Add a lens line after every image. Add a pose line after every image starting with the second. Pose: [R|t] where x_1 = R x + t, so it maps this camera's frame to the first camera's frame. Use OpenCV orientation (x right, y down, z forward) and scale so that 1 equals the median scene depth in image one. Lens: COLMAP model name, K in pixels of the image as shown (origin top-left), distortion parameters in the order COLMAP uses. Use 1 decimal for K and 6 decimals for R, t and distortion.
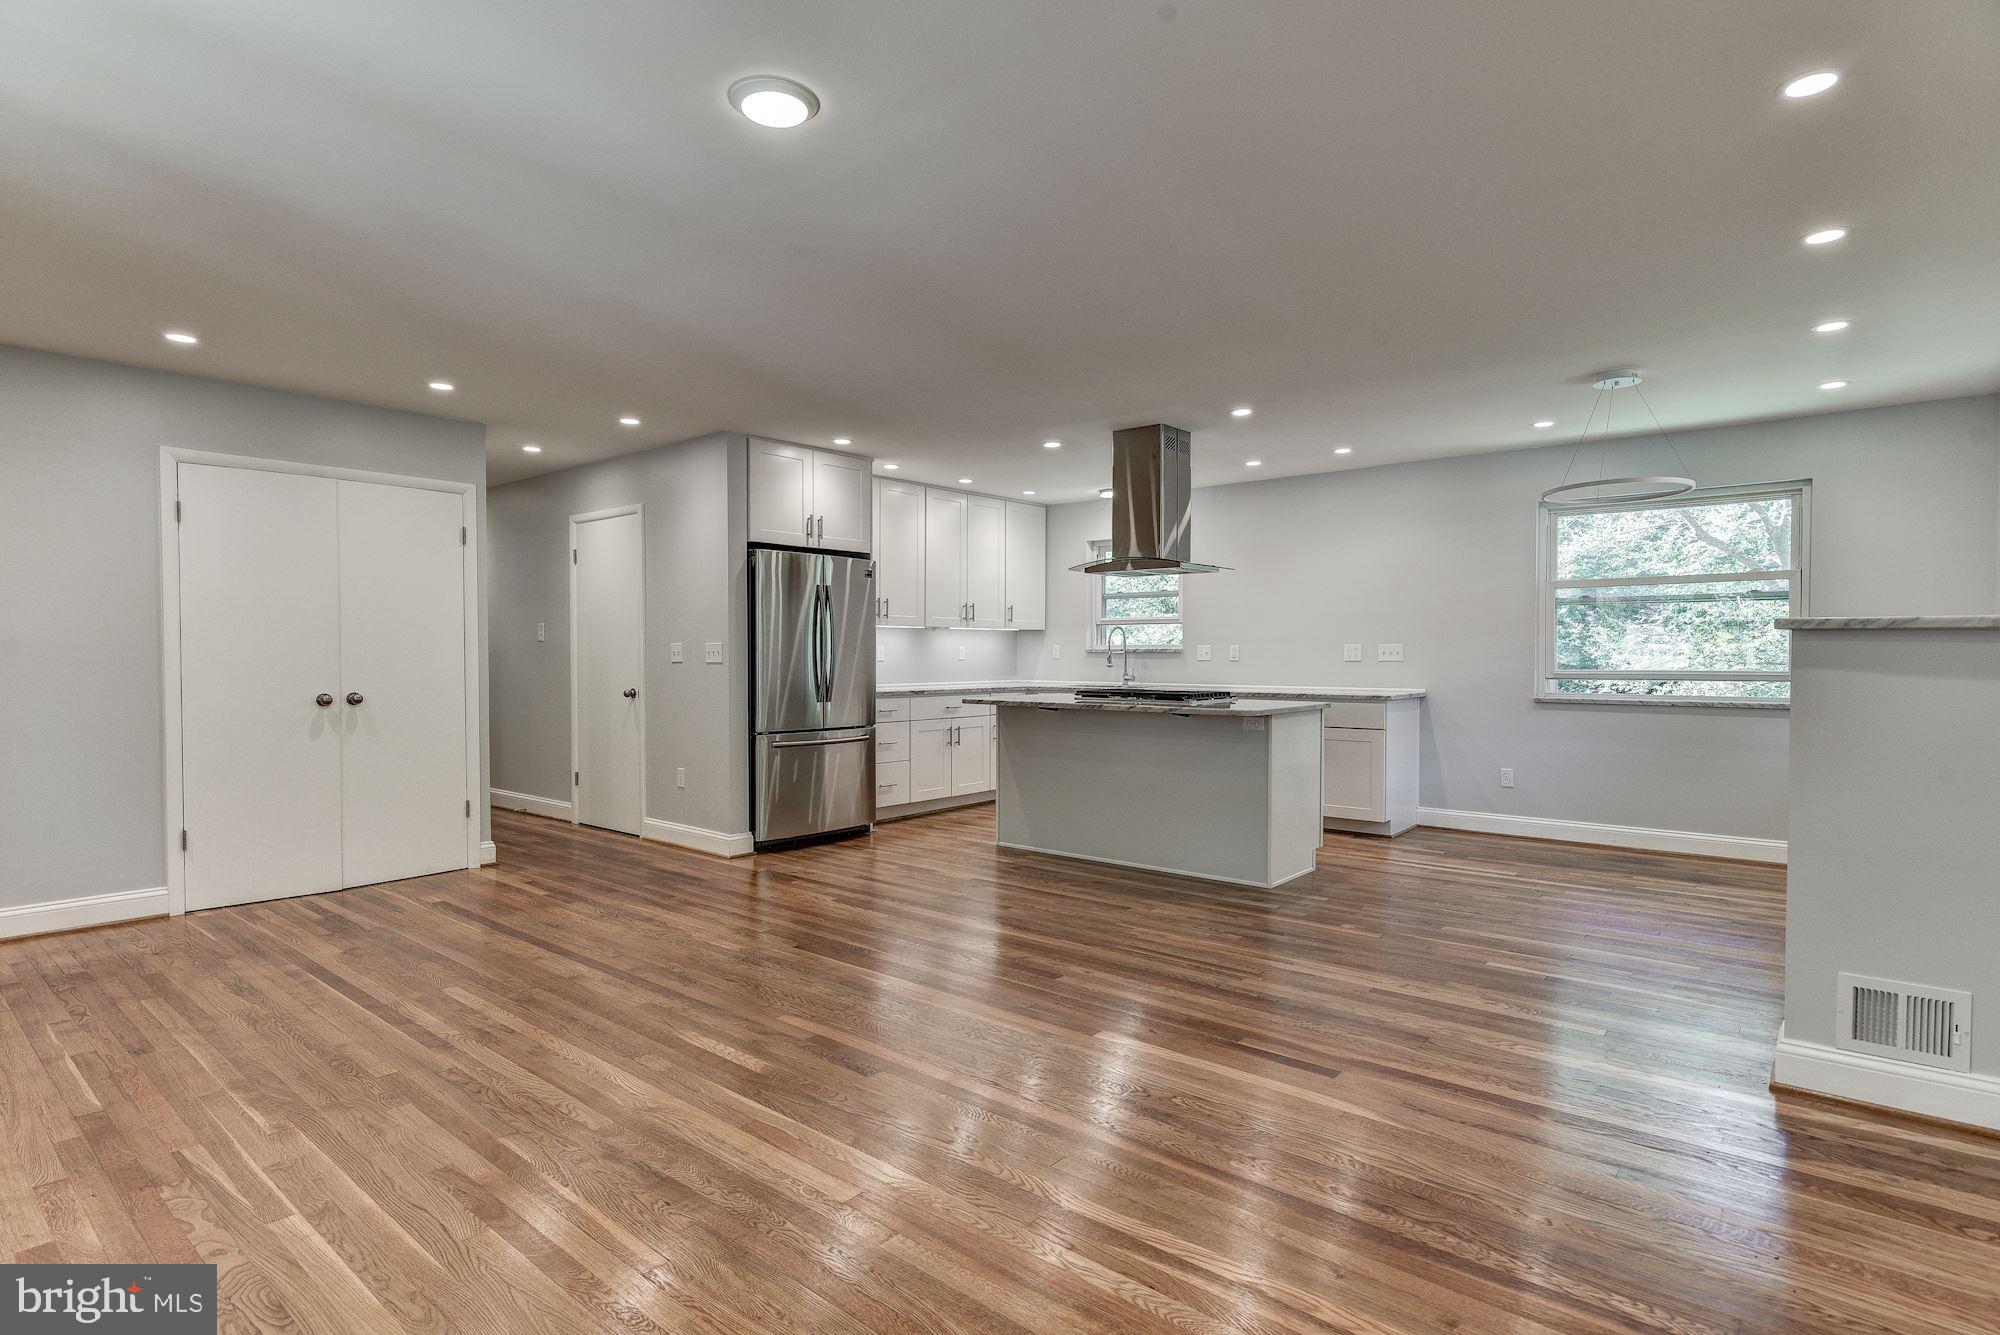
lens RADIAL K [[1016.6, 0, 985.9], [0, 1016.6, 679.2], [0, 0, 1]] dist [-0.004645, -0.002398]
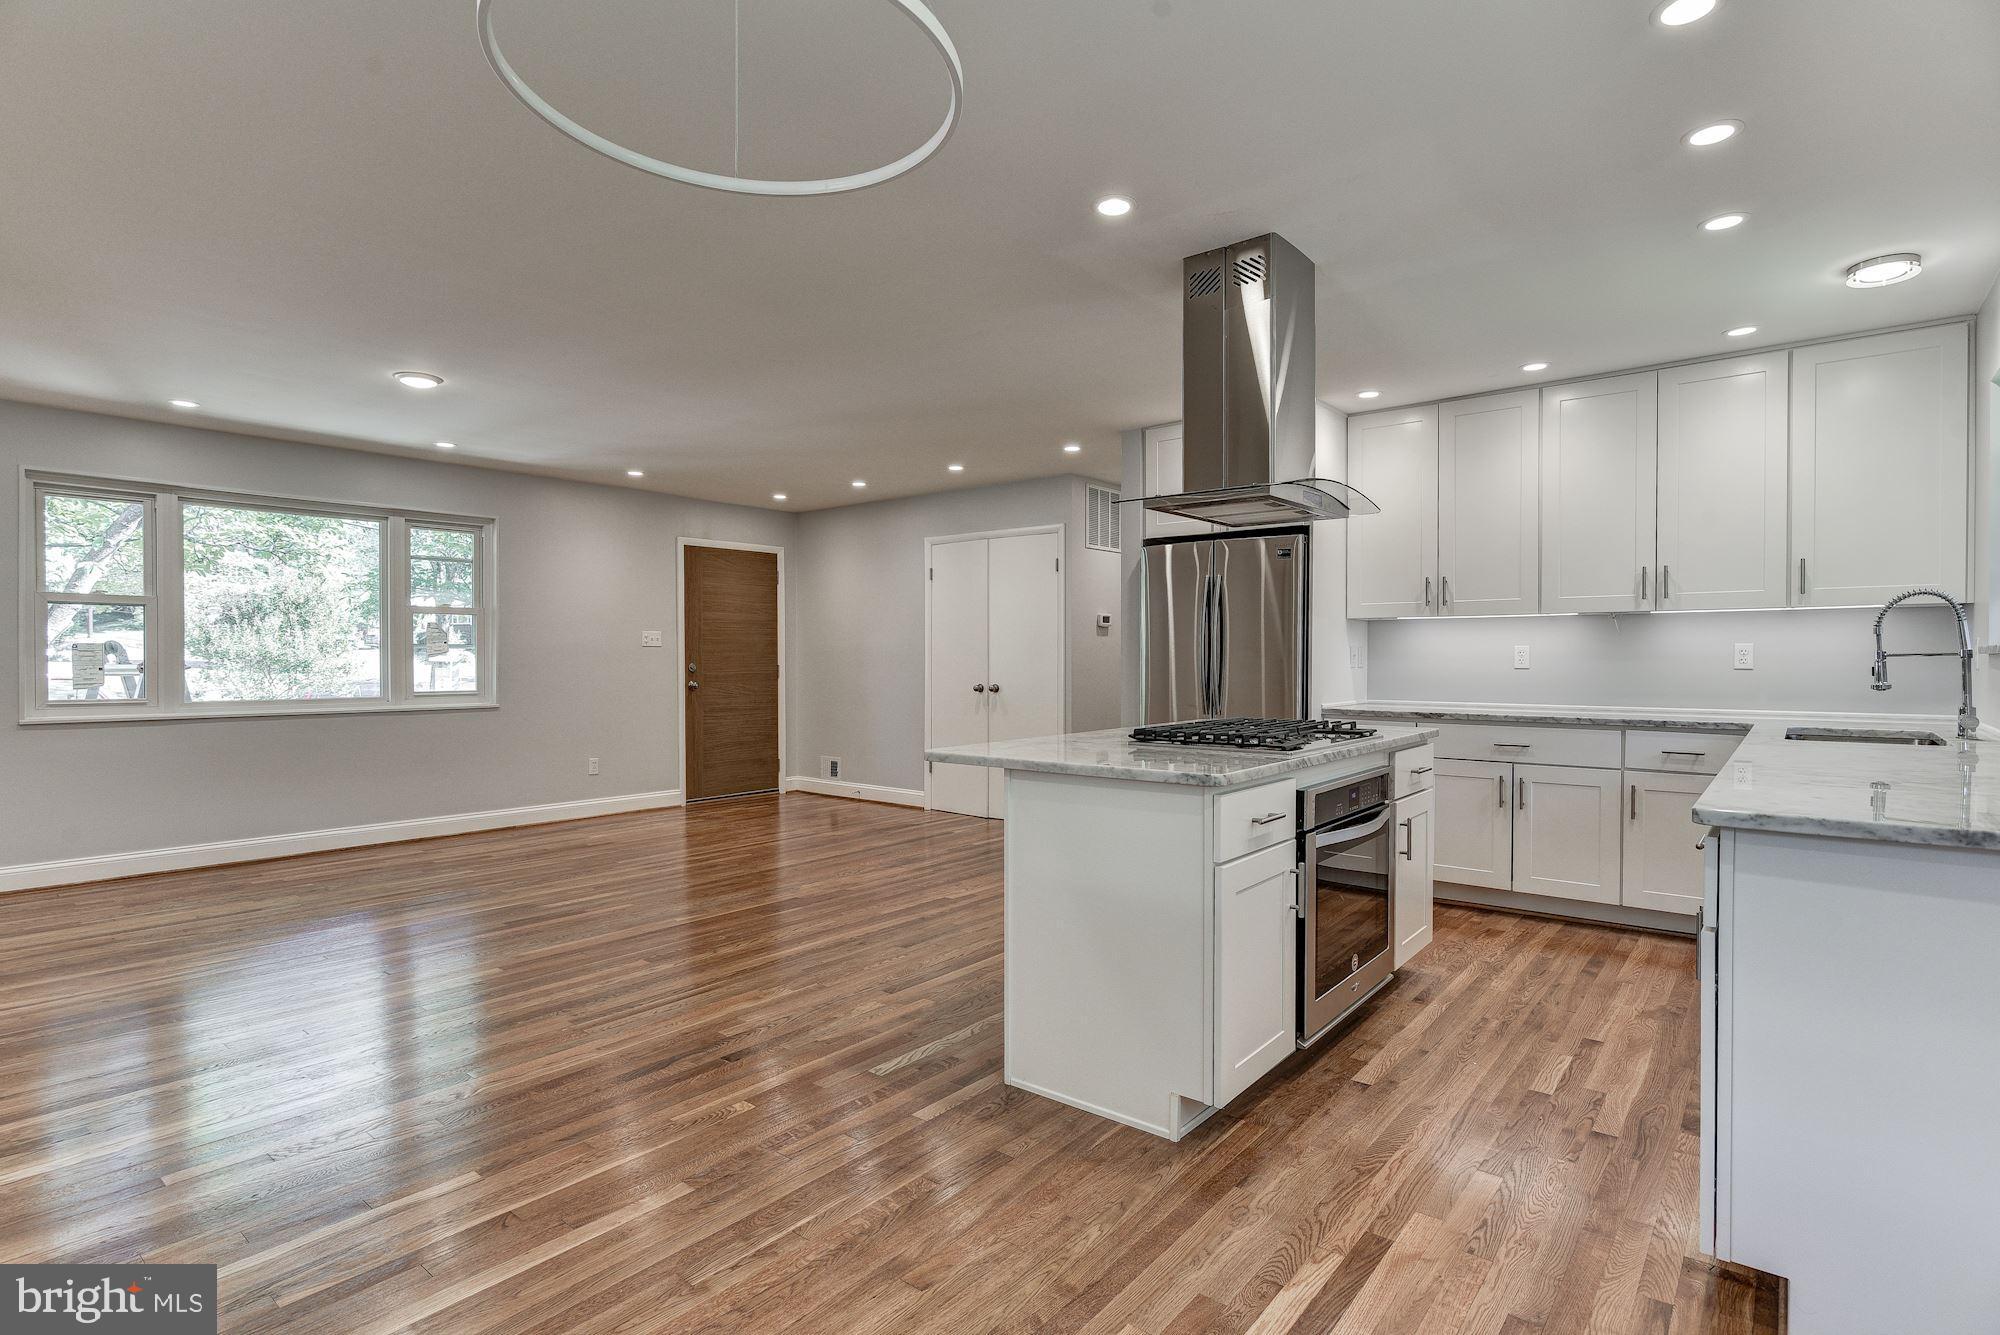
lens RADIAL K [[1016.6, 0, 985.9], [0, 1016.6, 665.2], [0, 0, 1]] dist [-0.004645, -0.002398]
pose [[0.000592, 0.005883, -0.999983, 0.717079], [-0.029241, 0.999555, 0.005863, -0.018934], [0.999572, 0.029237, 0.000764, 0.855666]]
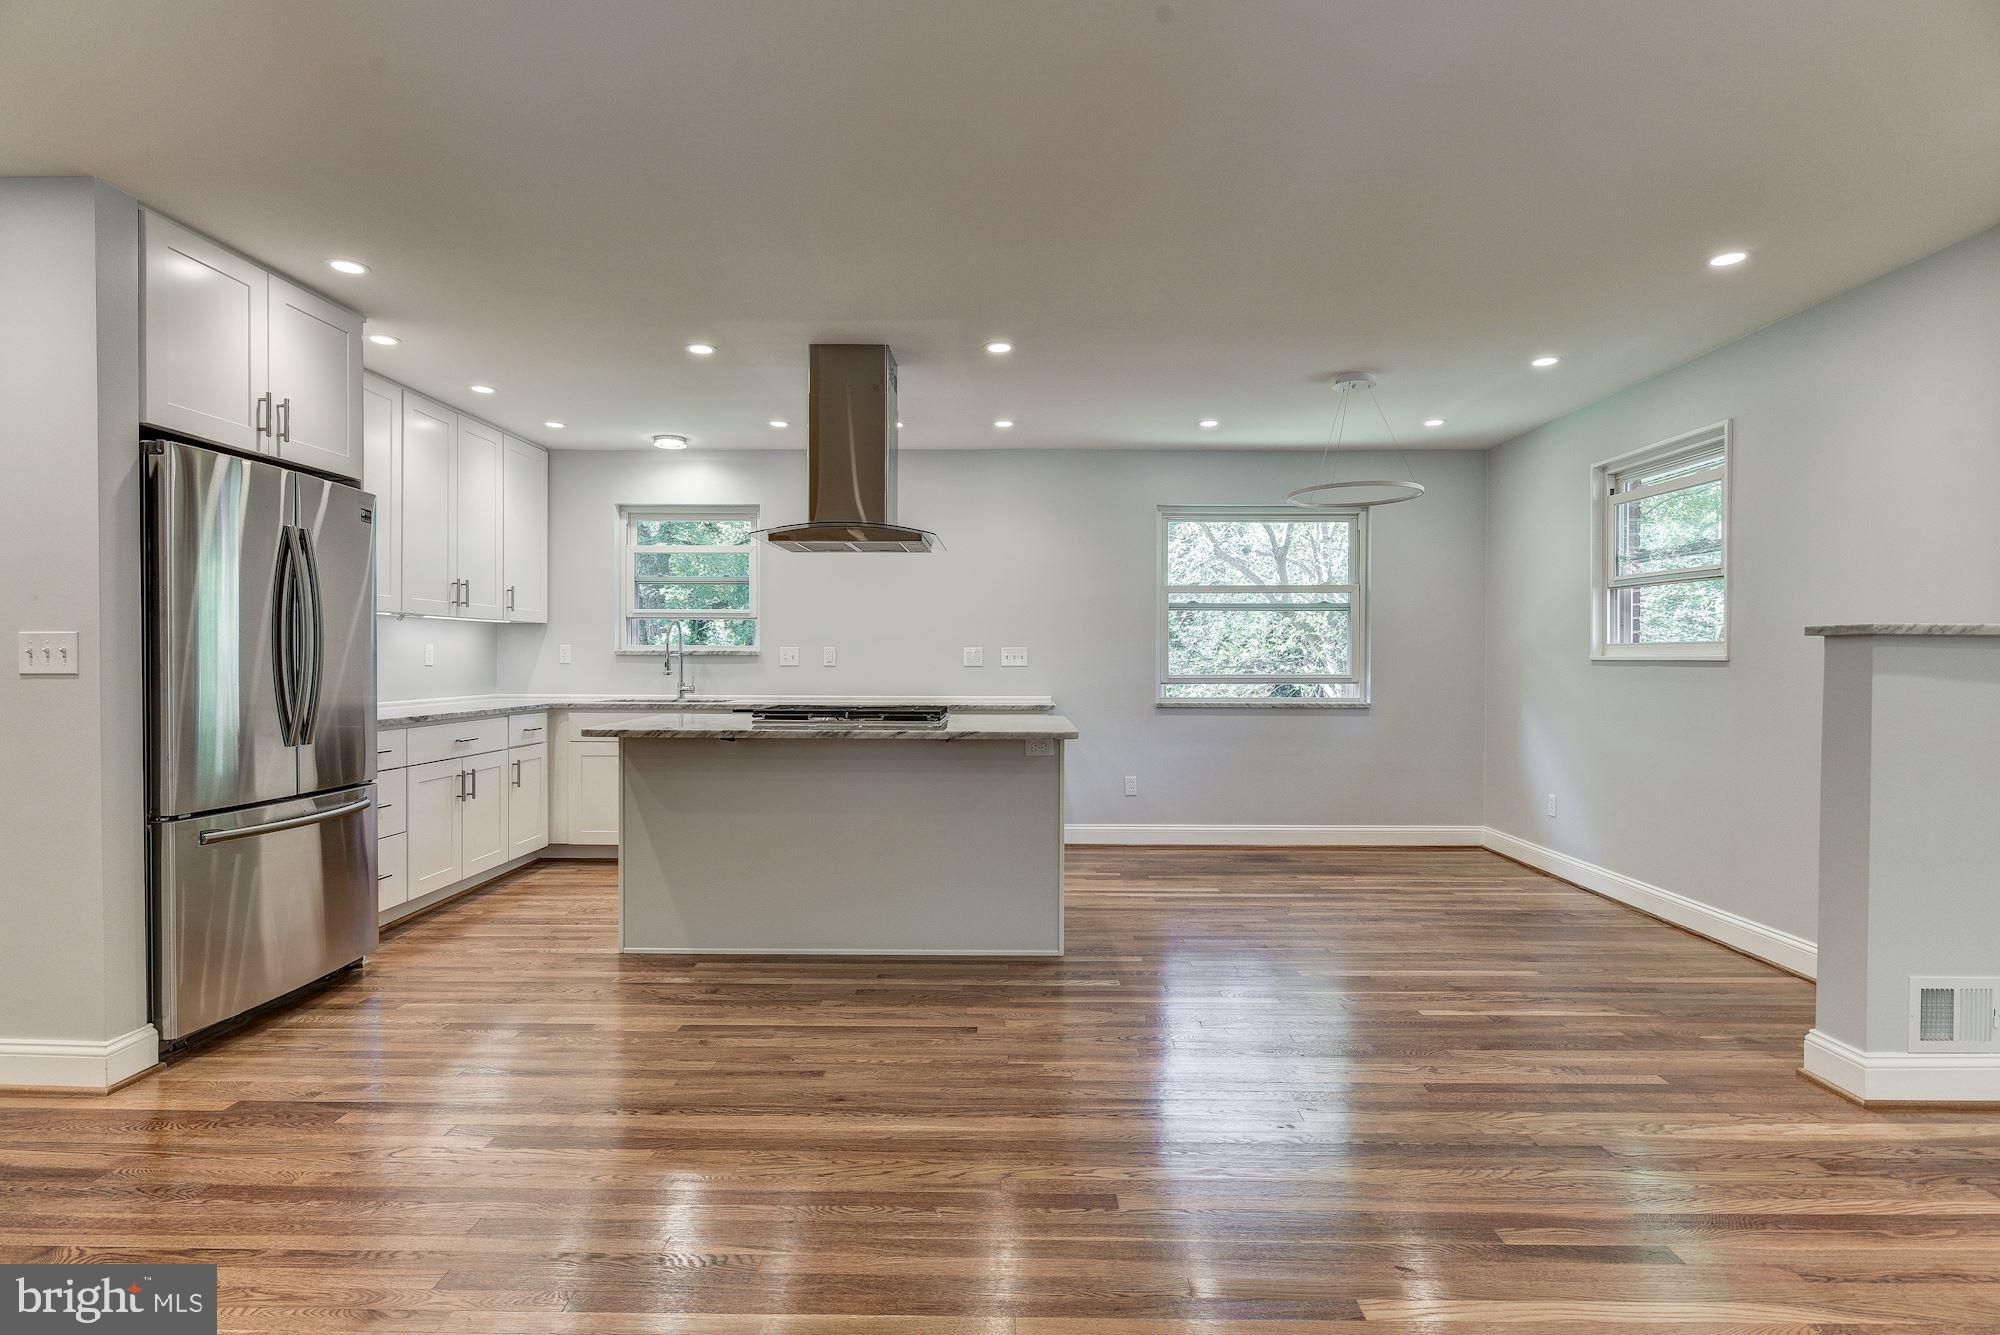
lens RADIAL K [[1016.6, 0, 999.4], [0, 1016.6, 671.9], [0, 0, 1]] dist [-0.004645, -0.002398]
pose [[0.768408, -0.006024, 0.639932, -0.227768], [0.012974, 0.999897, -0.006166, -0.008700], [-0.639829, 0.013041, 0.768406, 0.370686]]
